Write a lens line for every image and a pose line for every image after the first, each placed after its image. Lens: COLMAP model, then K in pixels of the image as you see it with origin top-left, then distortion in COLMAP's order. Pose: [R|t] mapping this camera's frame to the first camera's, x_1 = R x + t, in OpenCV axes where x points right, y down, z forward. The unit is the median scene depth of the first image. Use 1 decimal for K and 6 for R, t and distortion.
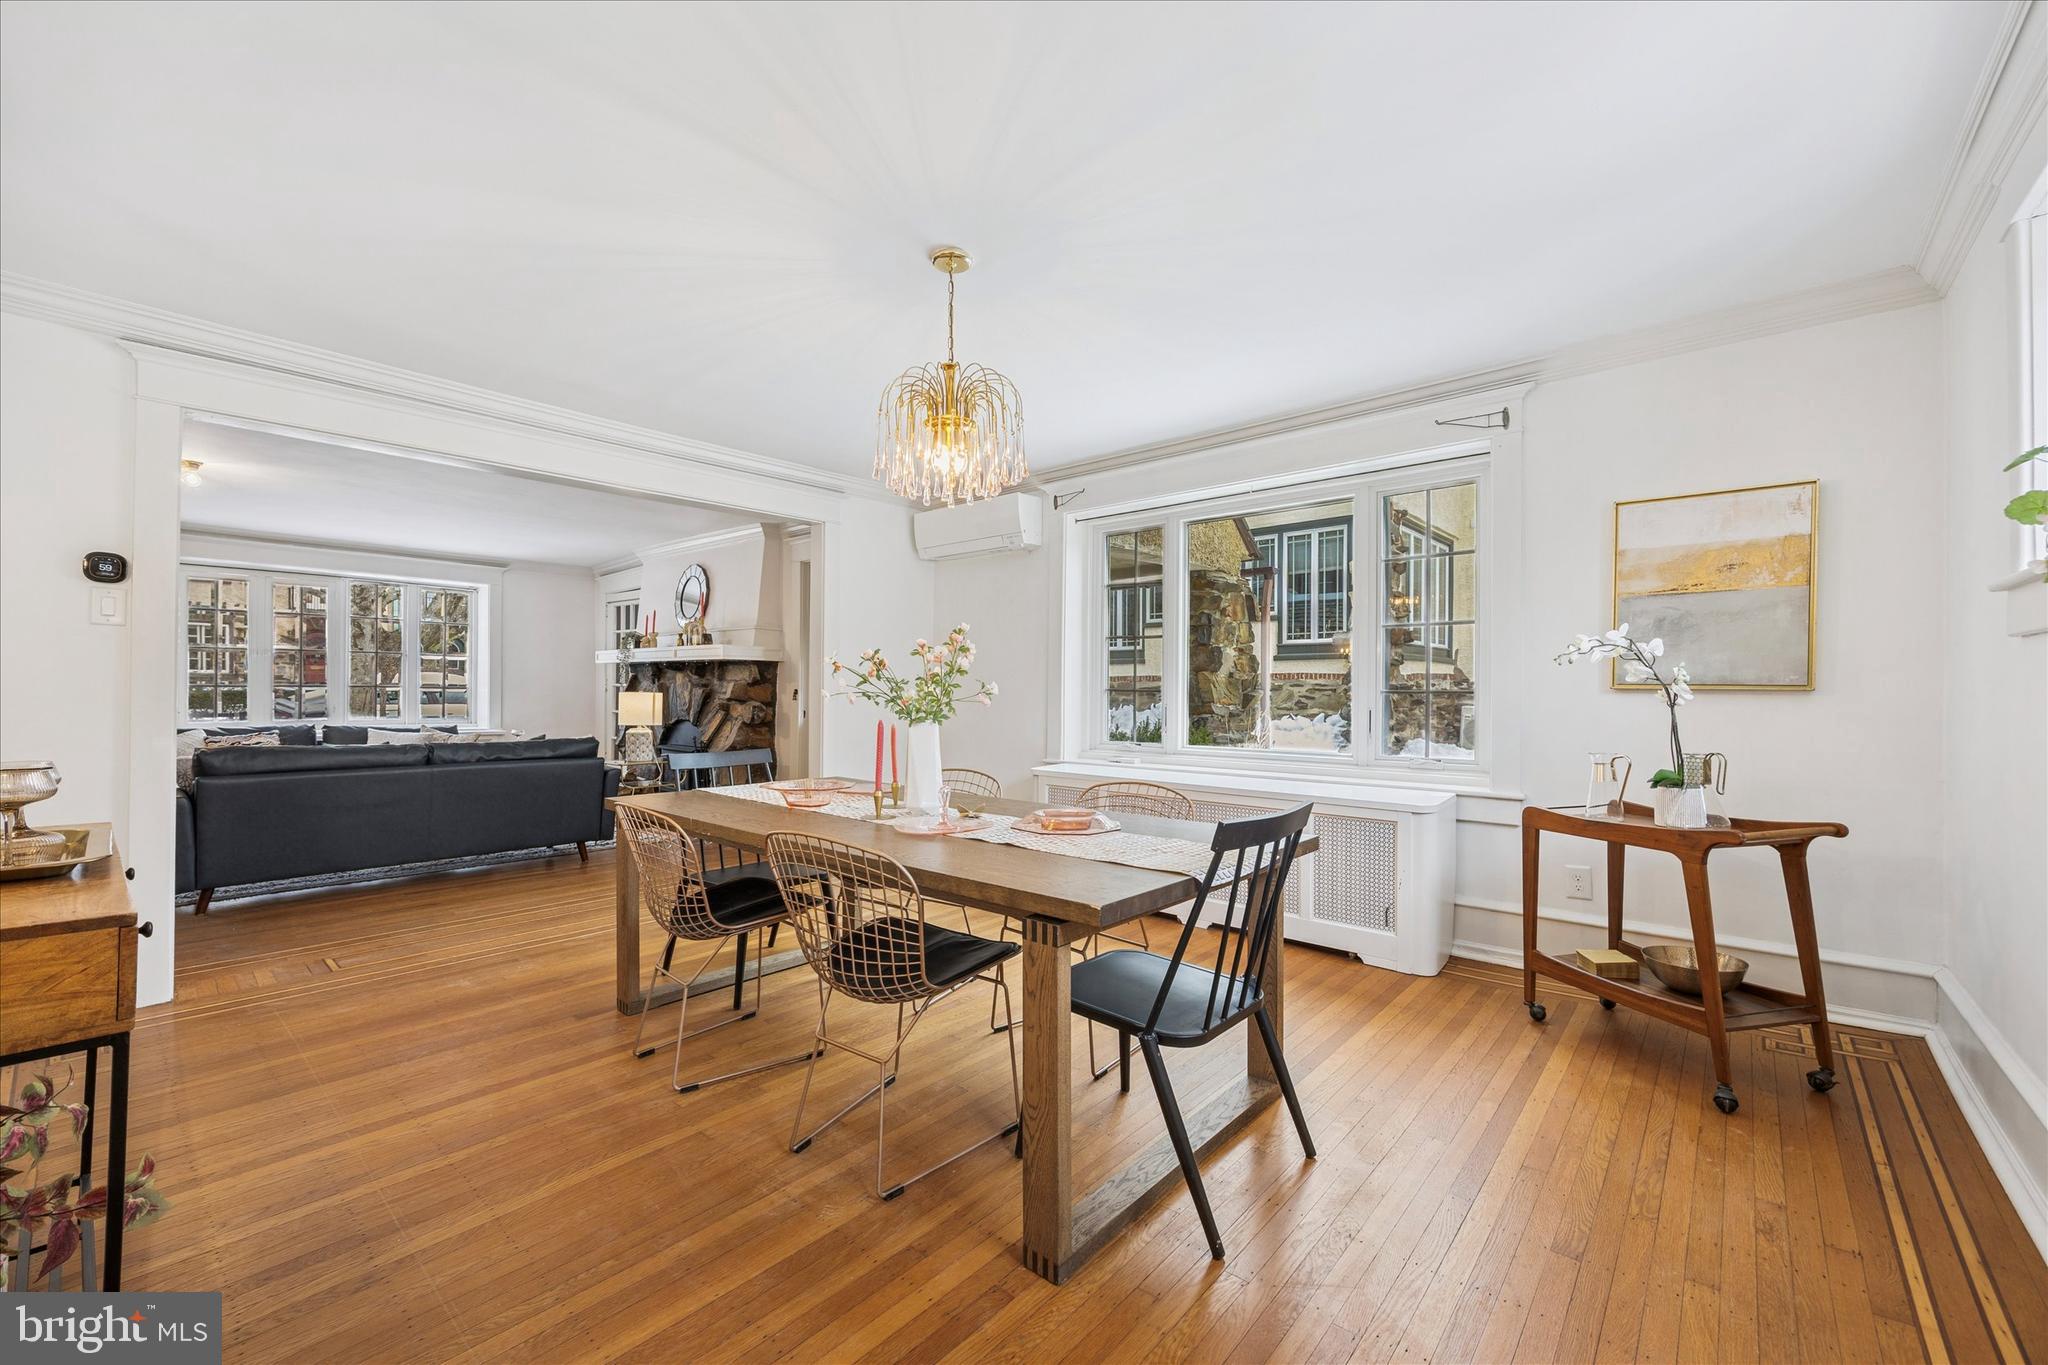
lens RADIAL K [[800.3, 0, 1041.0], [0, 800.3, 687.4], [0, 0, 1]] dist [-0.001172, -0.000513]
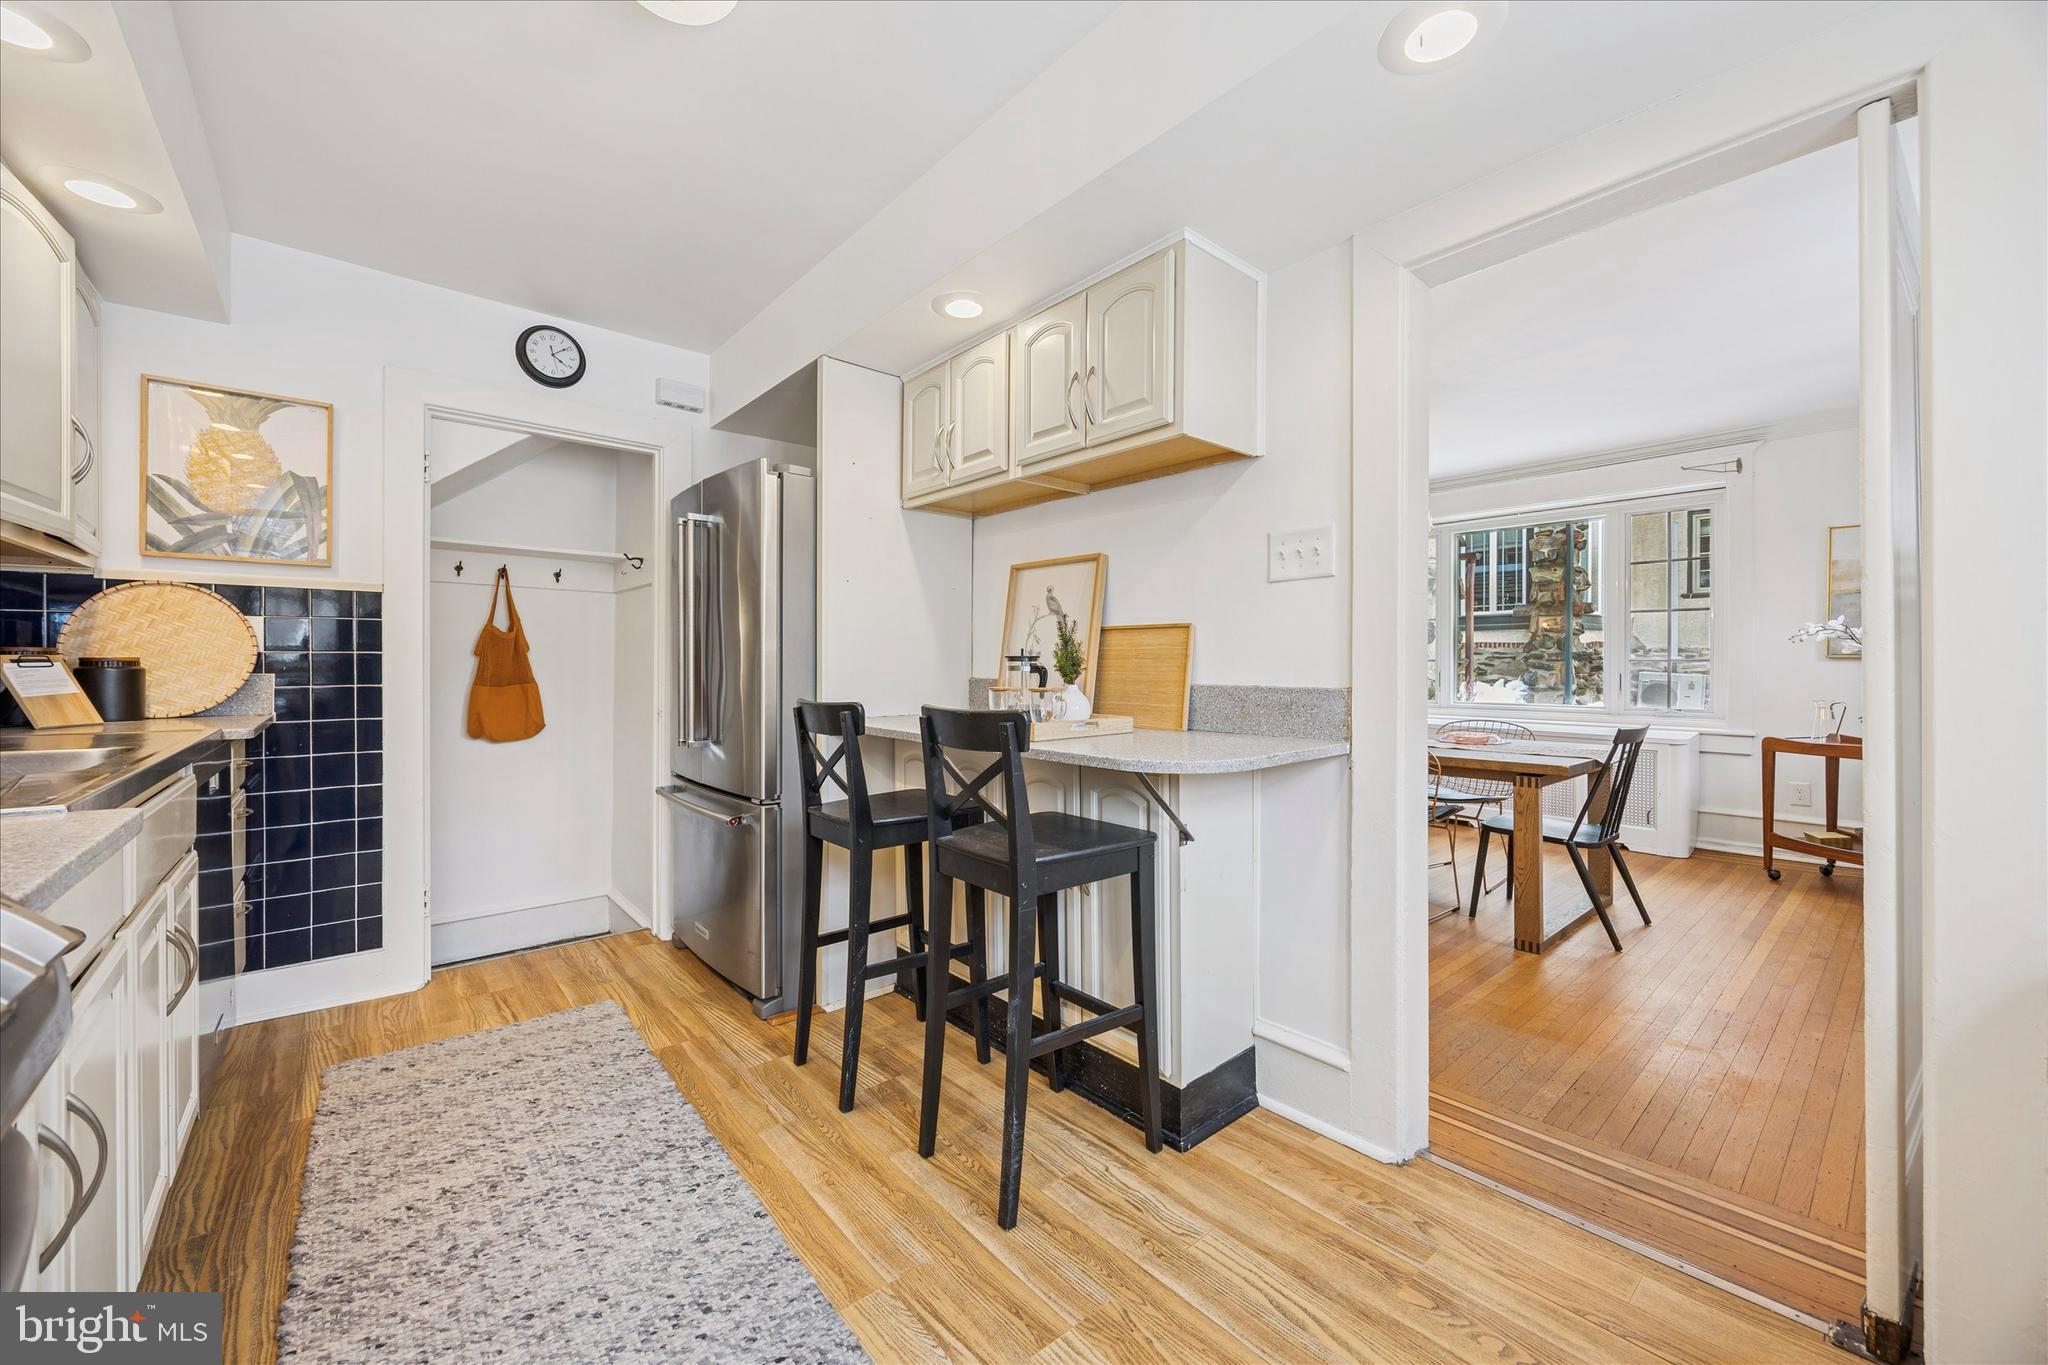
lens RADIAL K [[800.3, 0, 1018.7], [0, 800.3, 664.7], [0, 0, 1]] dist [-0.001172, -0.000513]
pose [[0.989839, -0.008109, -0.141959, -0.546389], [0.009558, 0.999909, 0.009527, -0.014167], [0.141869, -0.010787, 0.989827, -0.657773]]
